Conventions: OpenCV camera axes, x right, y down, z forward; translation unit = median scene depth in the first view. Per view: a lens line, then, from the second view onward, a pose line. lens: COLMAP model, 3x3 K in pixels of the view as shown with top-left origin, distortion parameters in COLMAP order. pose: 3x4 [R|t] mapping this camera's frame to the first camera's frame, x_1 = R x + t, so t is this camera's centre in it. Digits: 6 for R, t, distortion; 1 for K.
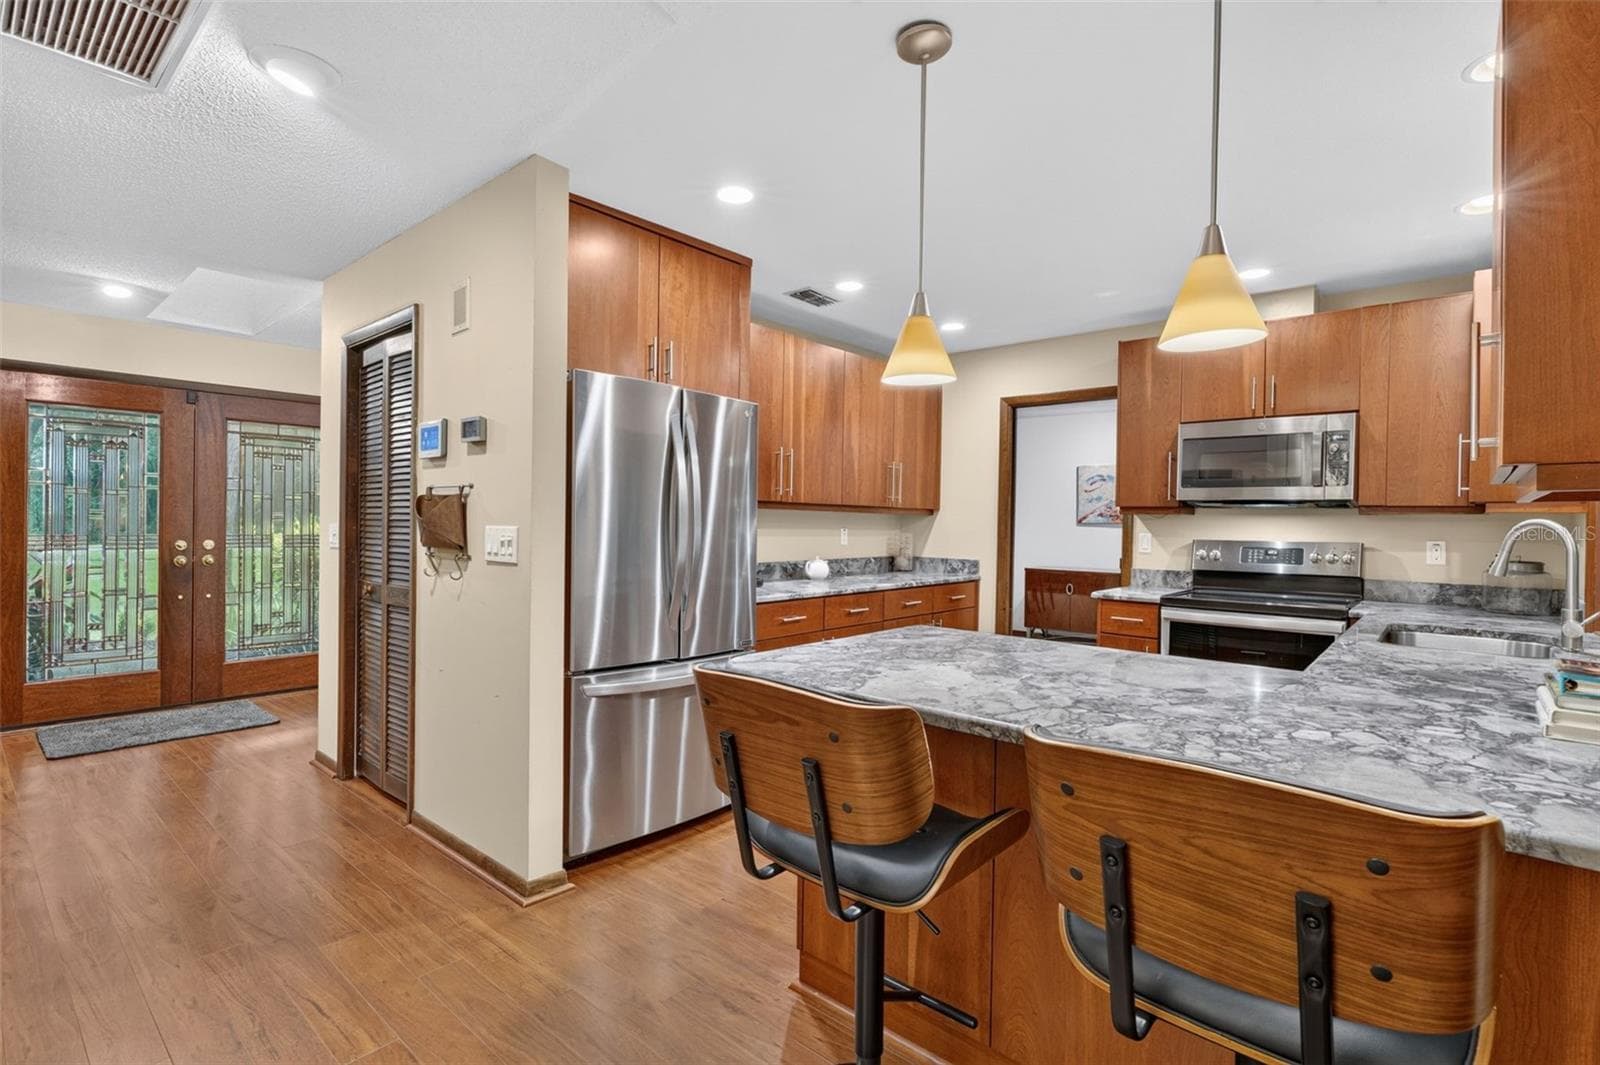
lens RADIAL K [[757.2, 0, 797.8], [0, 757.2, 527.4], [0, 0, 1]] dist [-0.002213, -0.002754]
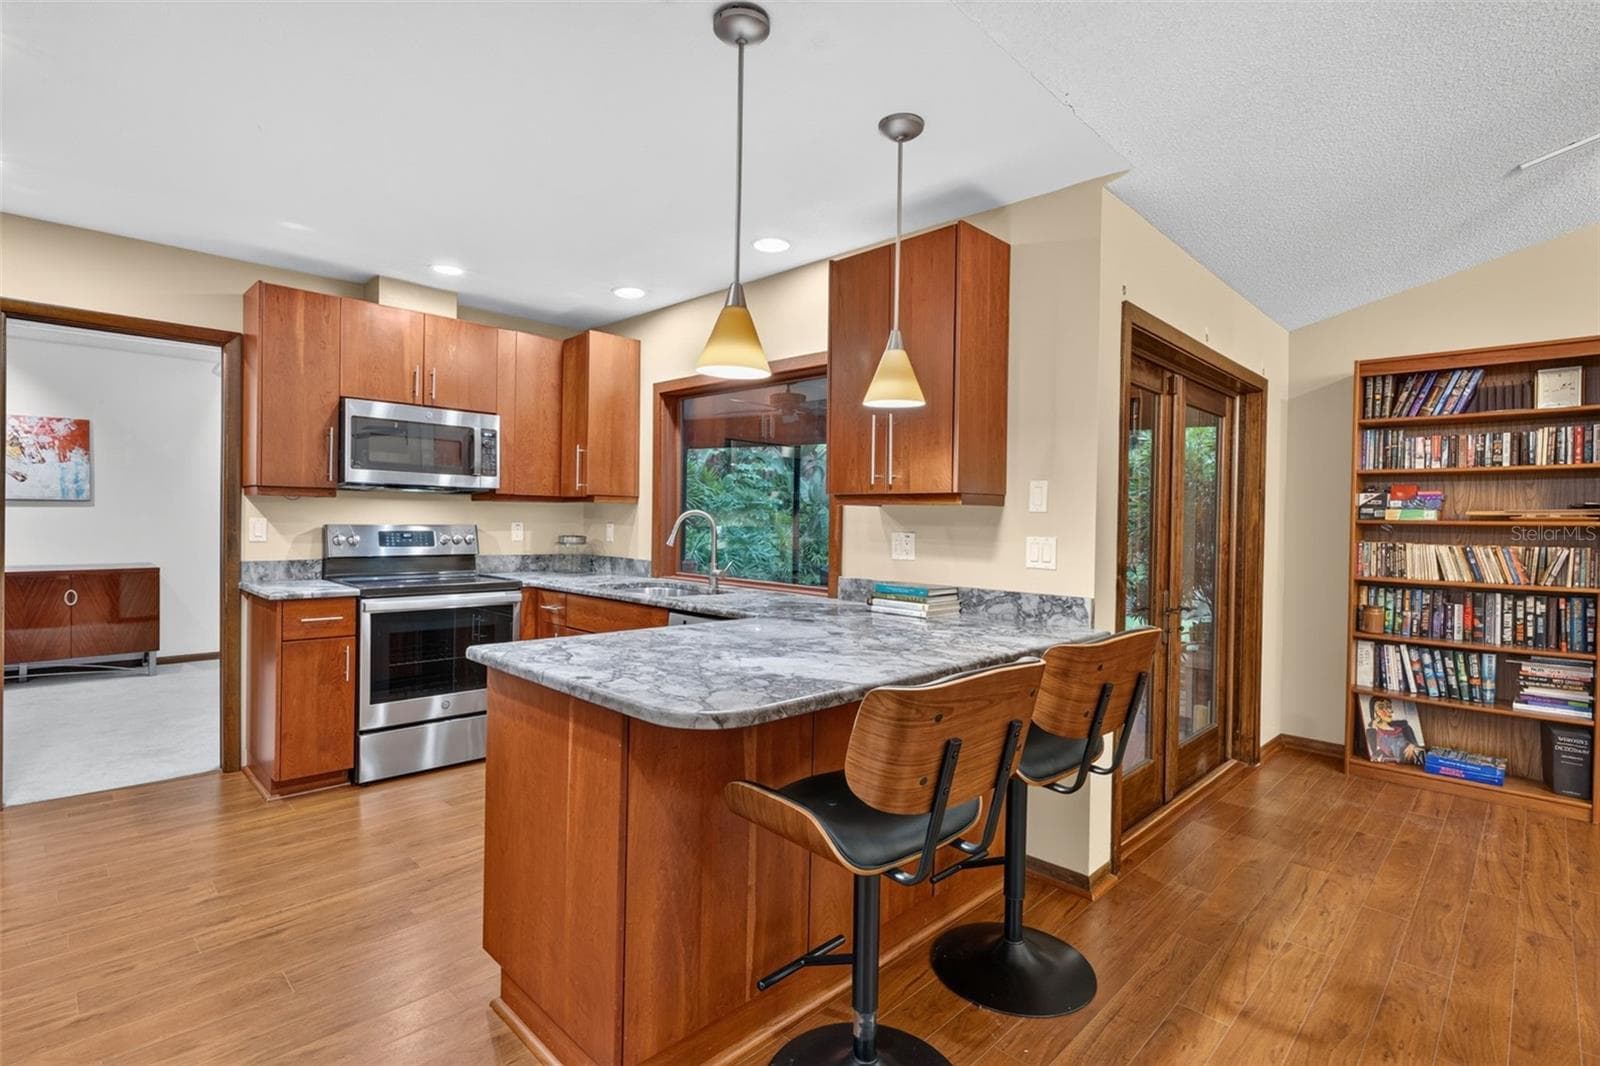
lens RADIAL K [[757.2, 0, 802.3], [0, 757.2, 529.4], [0, 0, 1]] dist [-0.002213, -0.002754]
pose [[0.057809, -0.028139, 0.997931, -0.390033], [-0.009329, 0.999544, 0.028725, -0.010633], [-0.998284, -0.010970, 0.057520, 0.411588]]
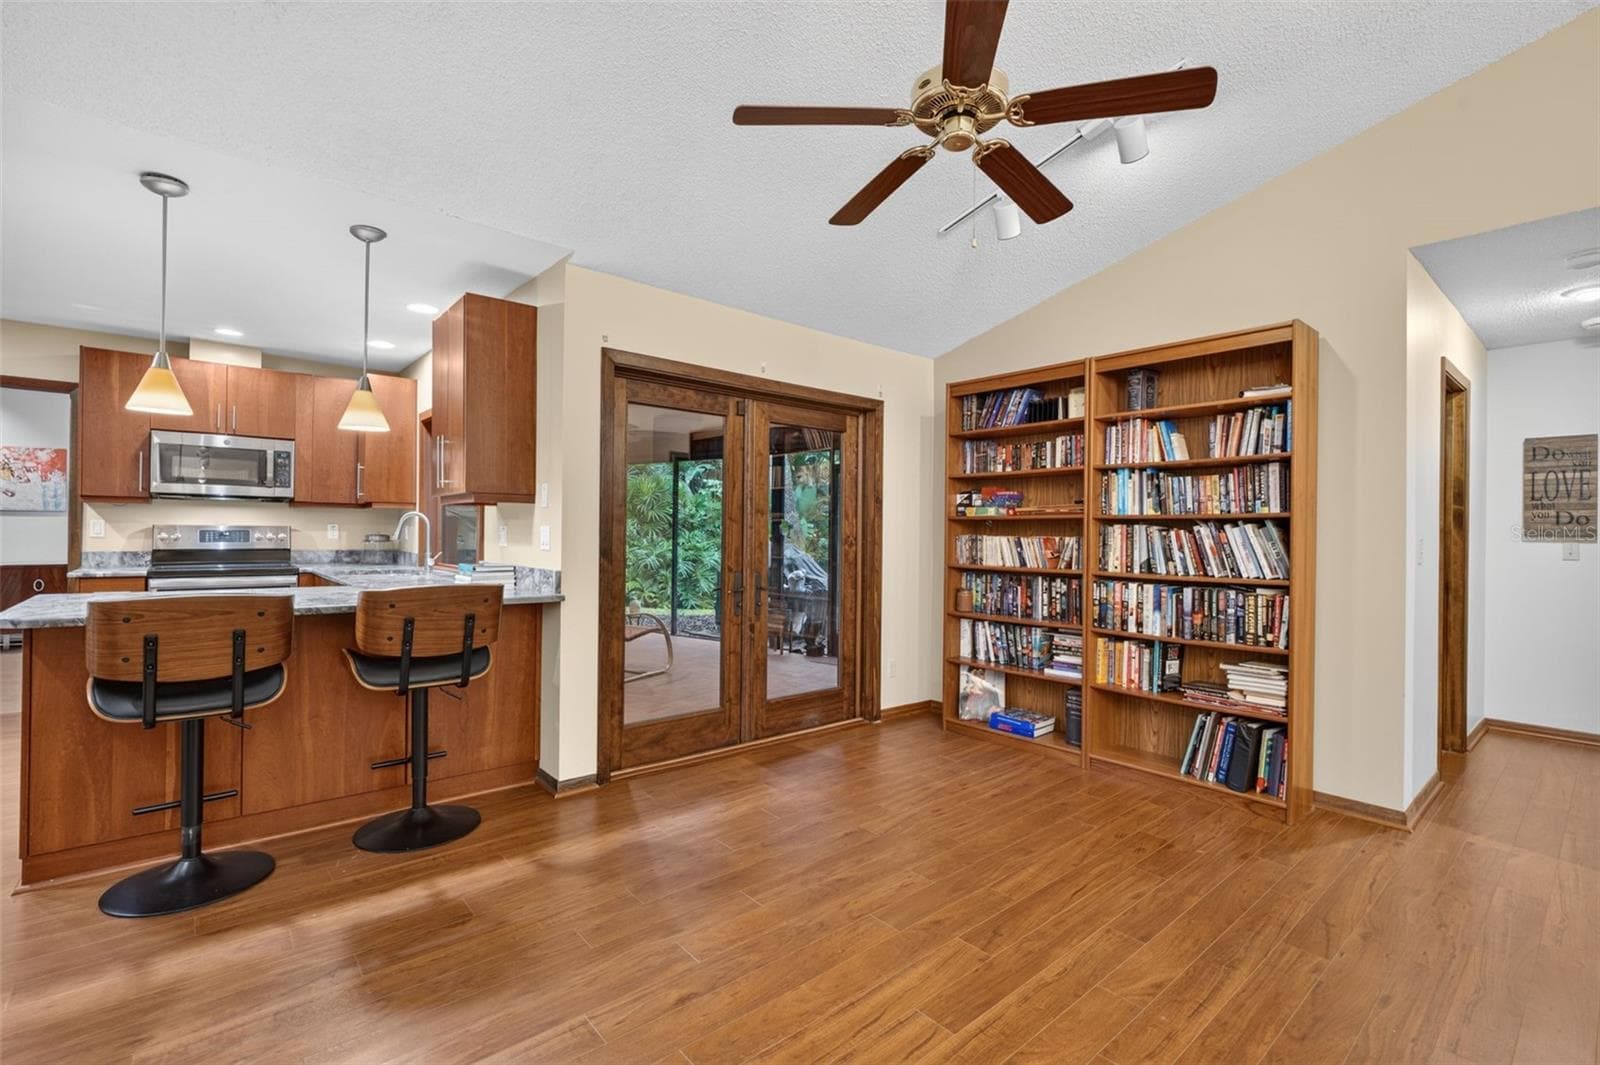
lens RADIAL K [[716.0, 0, 804.2], [0, 716.0, 530.9], [0, 0, 1]] dist [-0.006375, 0.001086]
pose [[0.144647, -0.011969, 0.989411, -0.503320], [-0.003284, 0.999916, 0.012577, 0.008842], [-0.989478, -0.005069, 0.144595, -0.219003]]
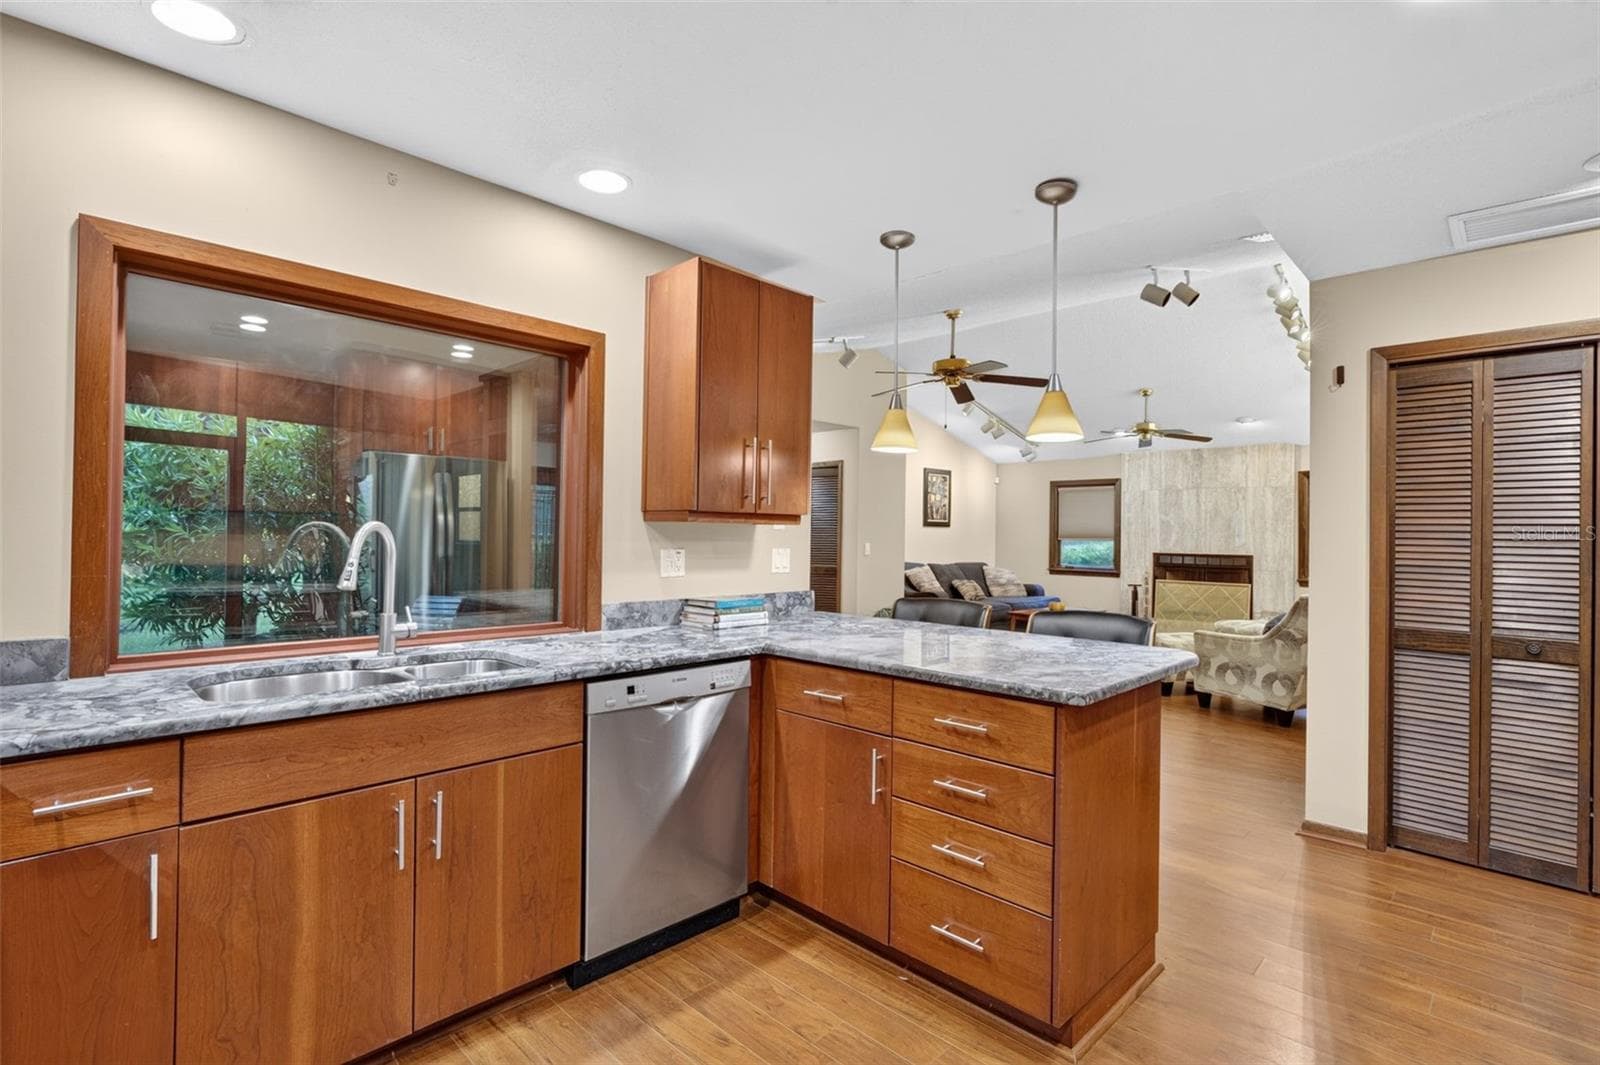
lens RADIAL K [[757.2, 0, 793.5], [0, 757.2, 529.1], [0, 0, 1]] dist [-0.002213, -0.002754]
pose [[-0.998132, -0.030218, 0.053103, 0.272241], [-0.030289, 0.999541, -0.000532, -0.009244], [-0.053063, -0.002139, -0.998589, 1.157249]]
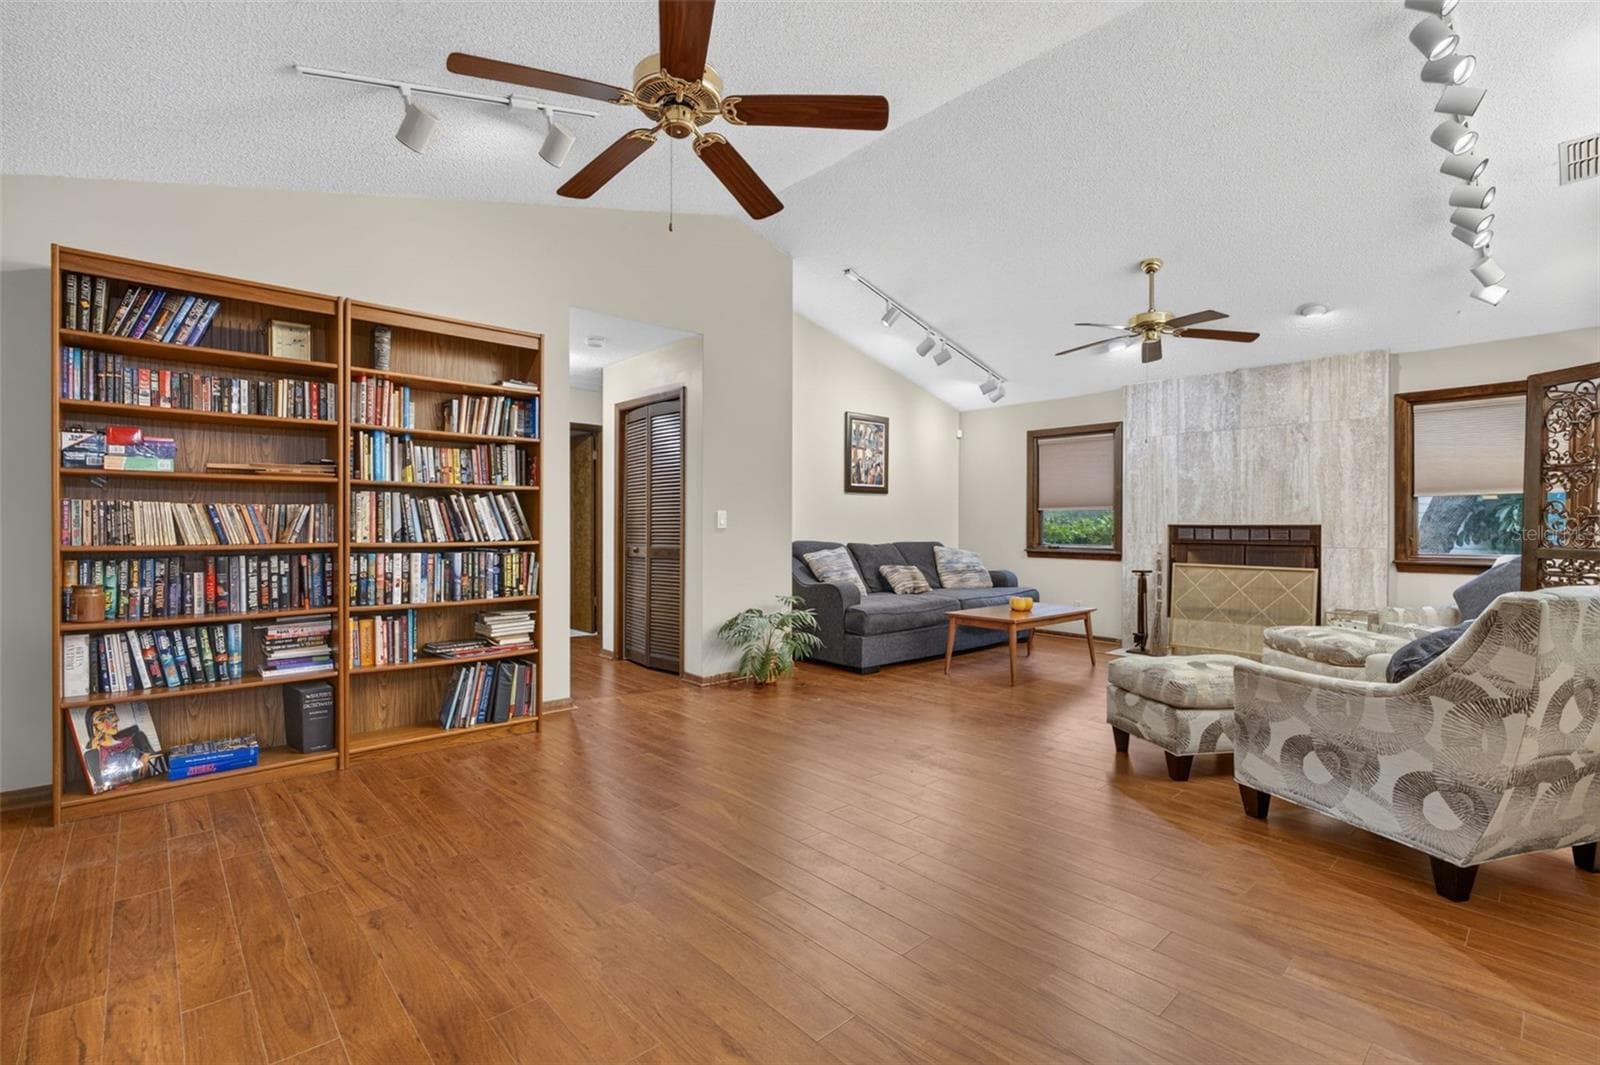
lens RADIAL K [[716.0, 0, 793.7], [0, 716.0, 530.0], [0, 0, 1]] dist [-0.006375, 0.001086]
pose [[-0.993813, -0.020706, 0.109115, -0.105253], [-0.019140, 0.999699, 0.015375, 0.035562], [-0.109401, 0.013192, -0.993910, 0.329214]]
